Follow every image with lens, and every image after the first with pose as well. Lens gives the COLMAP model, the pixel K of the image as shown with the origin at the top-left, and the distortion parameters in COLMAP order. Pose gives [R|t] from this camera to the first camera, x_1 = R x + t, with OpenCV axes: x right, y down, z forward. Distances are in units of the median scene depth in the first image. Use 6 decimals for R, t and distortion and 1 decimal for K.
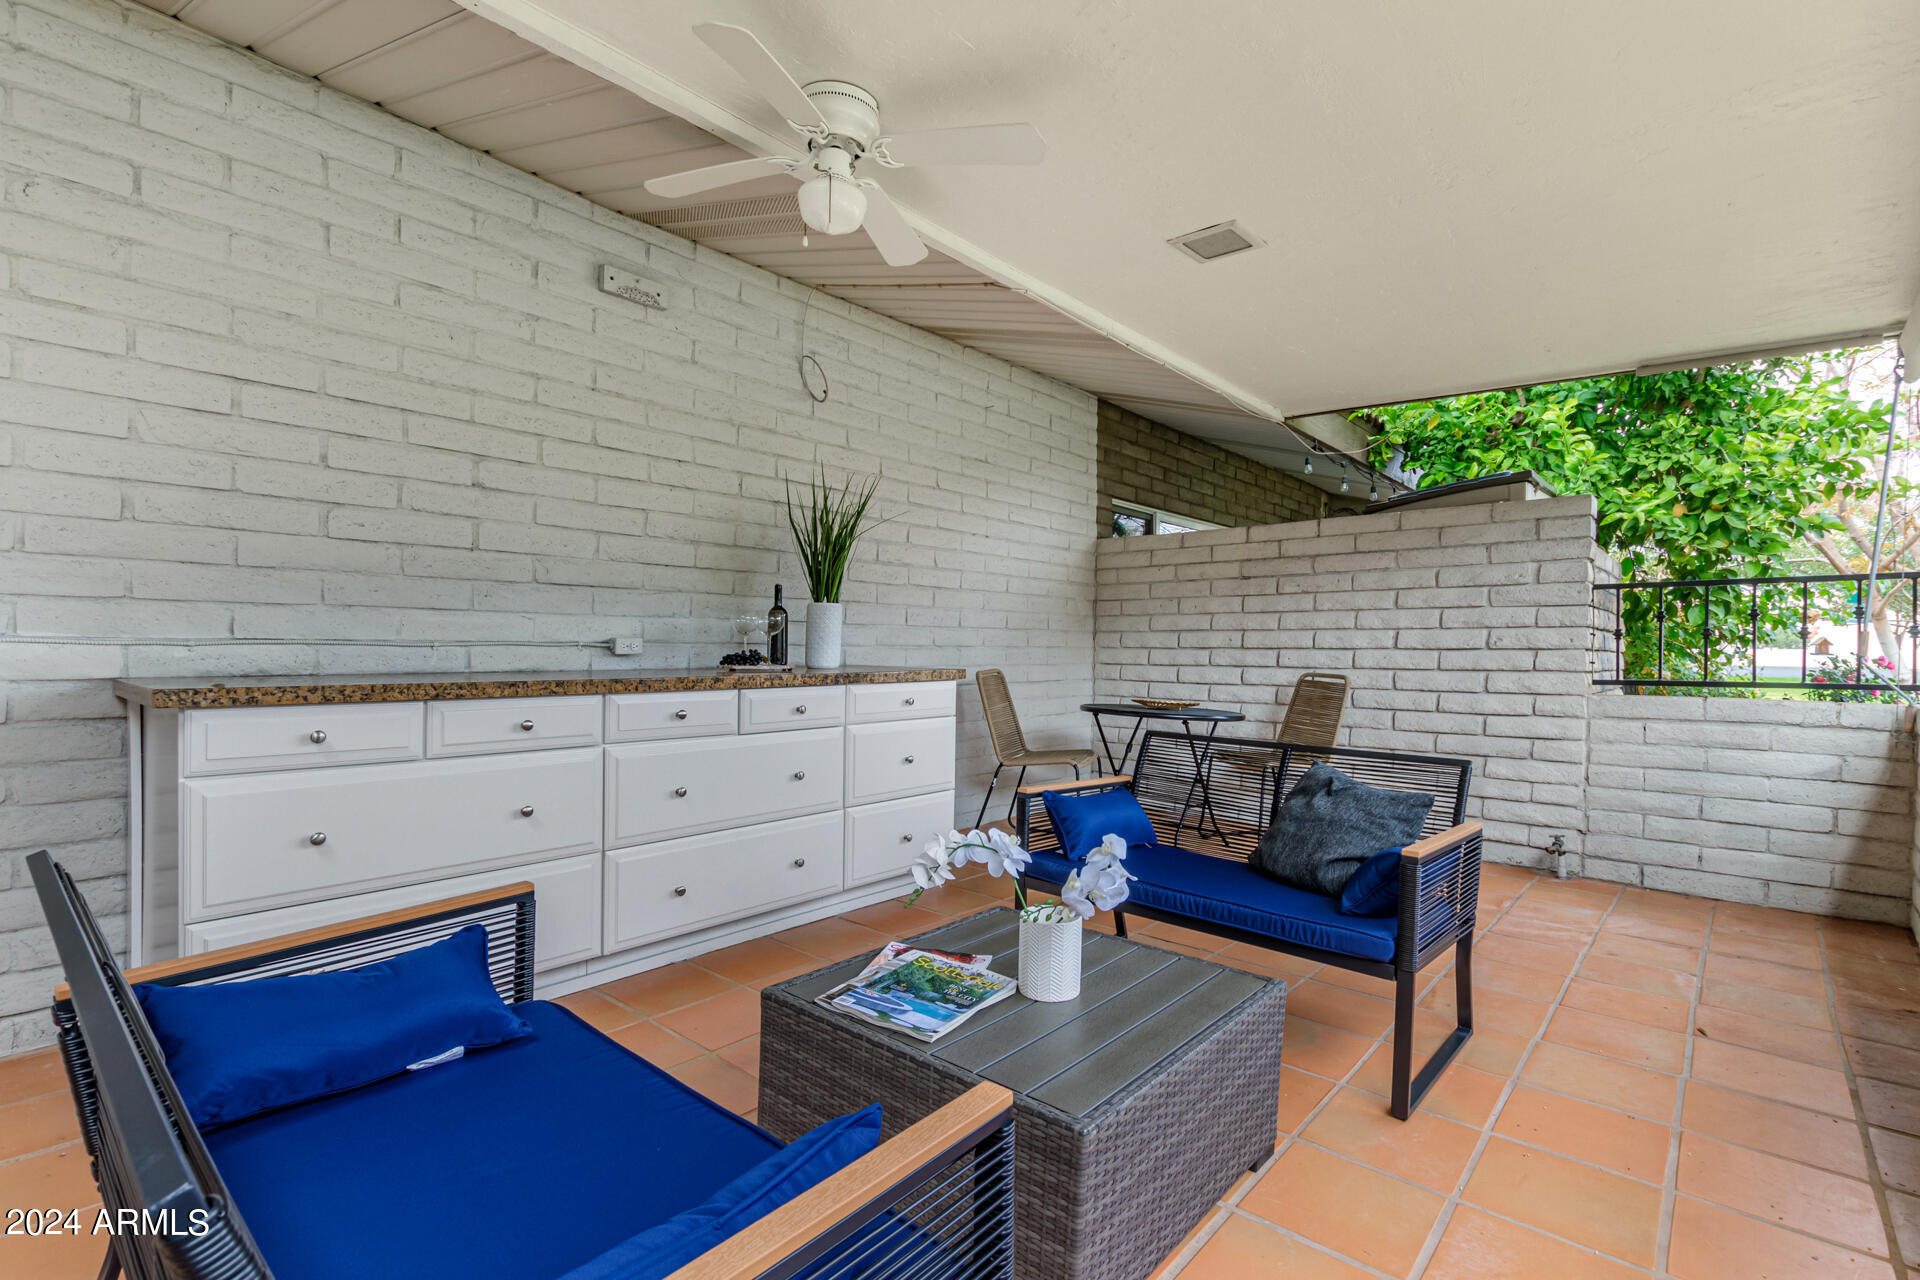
lens RADIAL K [[871.8, 0, 1019.2], [0, 871.8, 662.5], [0, 0, 1]] dist [0.004076, 0.000318]
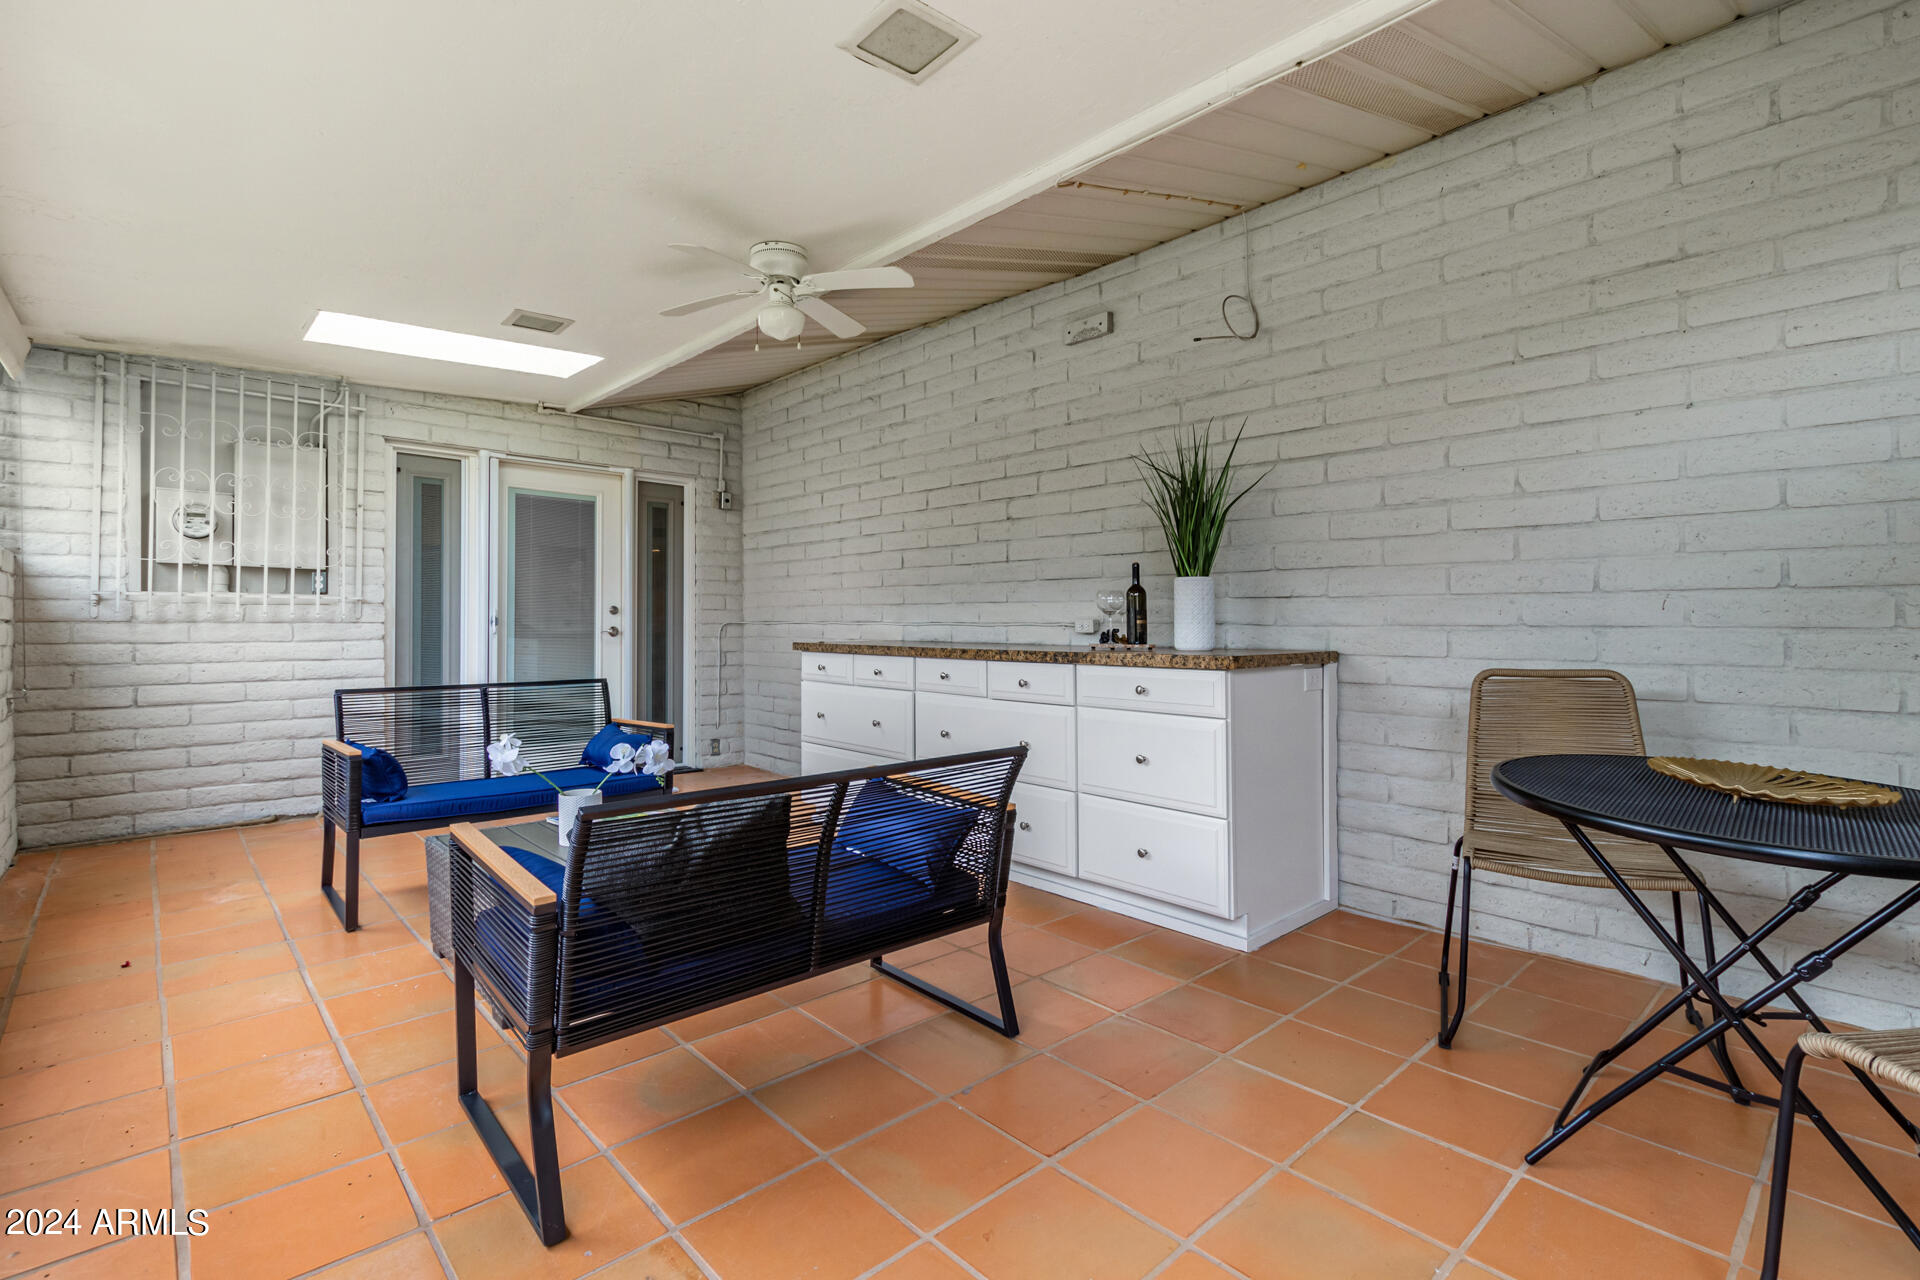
lens RADIAL K [[871.8, 0, 959.3], [0, 871.8, 627.8], [0, 0, 1]] dist [0.004076, 0.000318]
pose [[-0.134228, -0.002573, -0.990947, 0.616753], [-0.022919, 0.999737, 0.000509, -0.009975], [0.990685, 0.022780, -0.134251, 0.792835]]
